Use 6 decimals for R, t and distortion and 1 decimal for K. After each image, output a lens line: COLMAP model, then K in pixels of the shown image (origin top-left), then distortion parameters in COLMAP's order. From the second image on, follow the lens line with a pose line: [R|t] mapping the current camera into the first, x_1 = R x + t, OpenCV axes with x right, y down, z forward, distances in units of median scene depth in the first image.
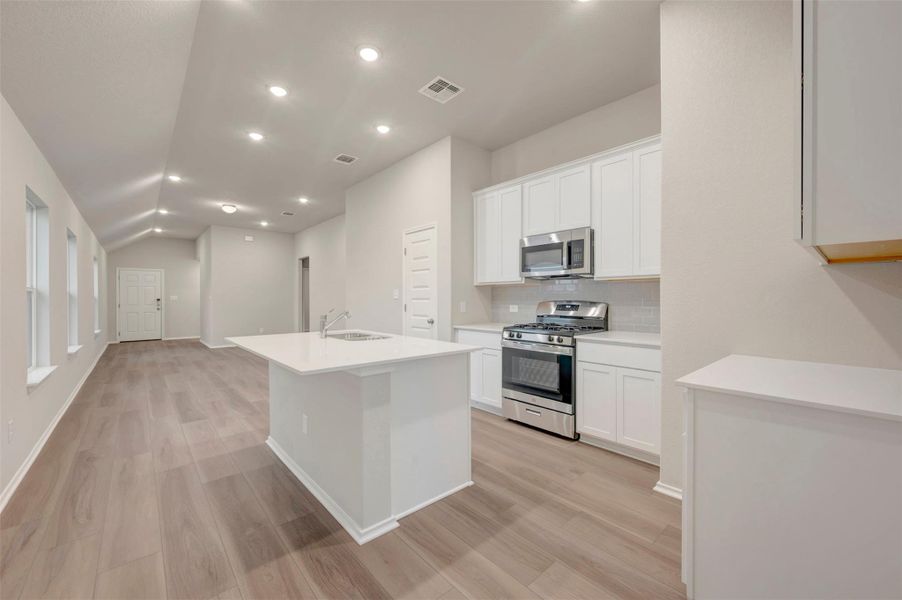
lens RADIAL K [[358.2, 0, 444.1], [0, 358.2, 295.9], [0, 0, 1]] dist [0.001482, -0.000600]
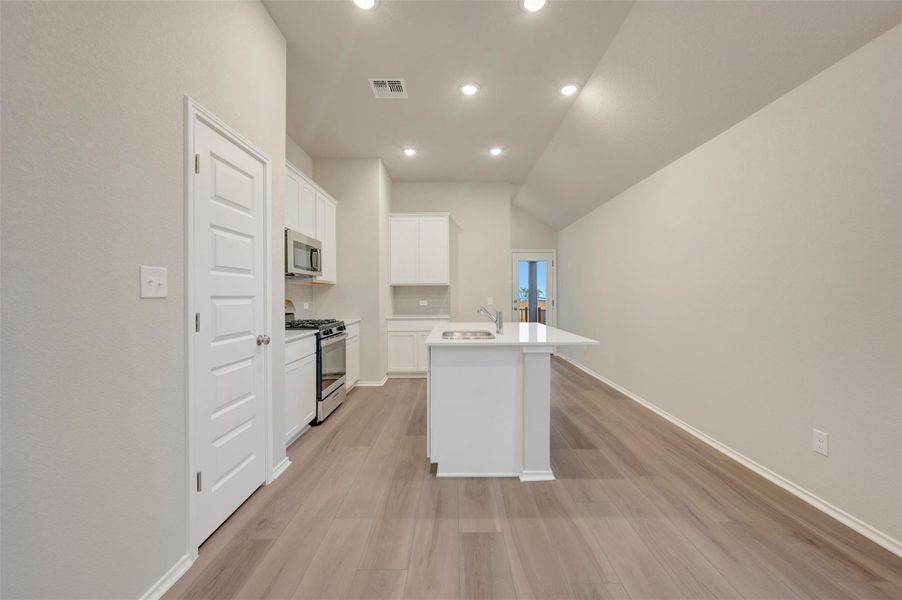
lens RADIAL K [[358.2, 0, 455.7], [0, 358.2, 287.3], [0, 0, 1]] dist [0.001482, -0.000600]
pose [[-0.769102, 0.016662, 0.638909, -0.988675], [0.002088, 0.999720, -0.023558, 0.010606], [-0.639122, -0.016784, -0.768922, 2.062252]]
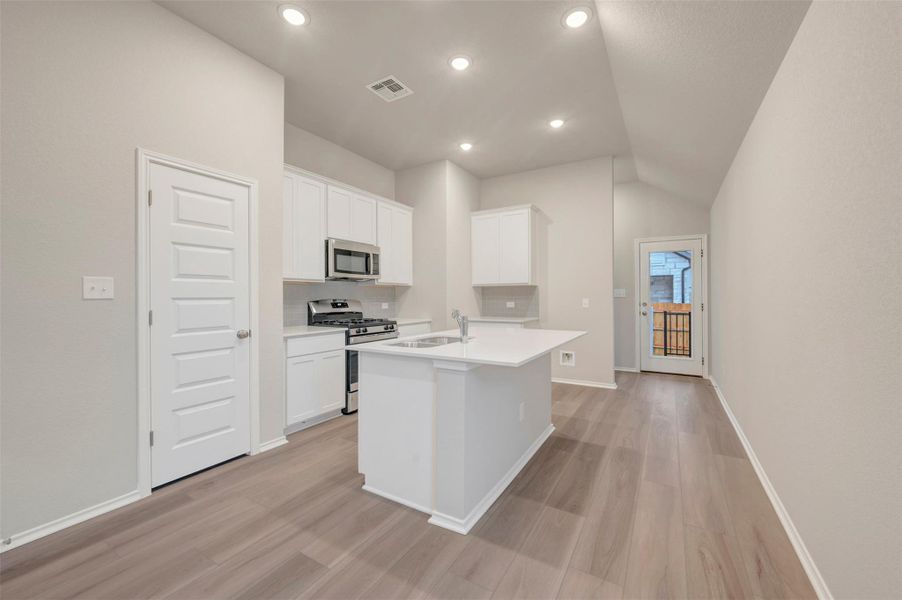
lens RADIAL K [[358.2, 0, 461.5], [0, 358.2, 290.3], [0, 0, 1]] dist [0.001482, -0.000600]
pose [[-0.327489, 0.017046, 0.944701, -1.270583], [0.001172, 0.999844, -0.017635, 0.008248], [-0.944854, -0.004668, -0.327458, 1.428345]]
